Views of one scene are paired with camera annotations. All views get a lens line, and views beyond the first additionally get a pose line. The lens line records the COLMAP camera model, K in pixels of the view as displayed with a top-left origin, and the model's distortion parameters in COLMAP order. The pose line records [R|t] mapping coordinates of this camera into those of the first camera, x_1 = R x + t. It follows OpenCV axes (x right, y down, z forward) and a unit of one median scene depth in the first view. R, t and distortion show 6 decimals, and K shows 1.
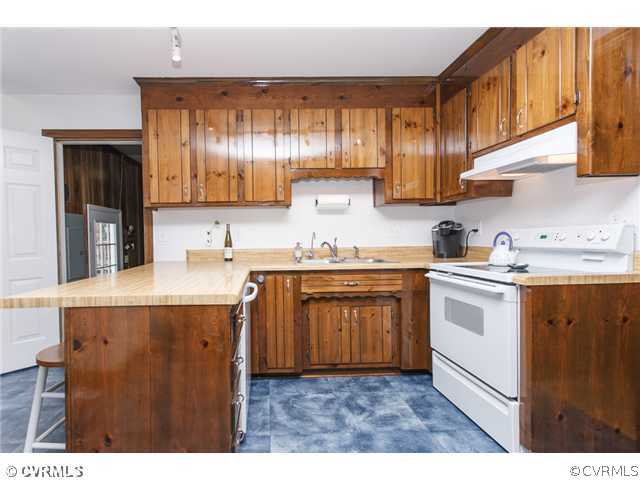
lens RADIAL K [[300.1, 0, 343.6], [0, 300.1, 243.0], [0, 0, 1]] dist [0.008668, 0.000080]
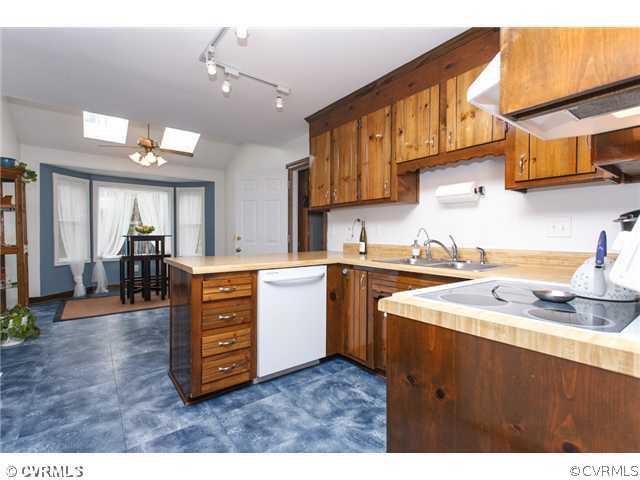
lens RADIAL K [[300.1, 0, 304.1], [0, 300.1, 240.6], [0, 0, 1]] dist [0.008668, 0.000080]
pose [[0.566306, 0.037802, -0.823328, 0.470771], [-0.032252, 0.999199, 0.023694, -0.011864], [0.823564, 0.013136, 0.567072, 0.209639]]
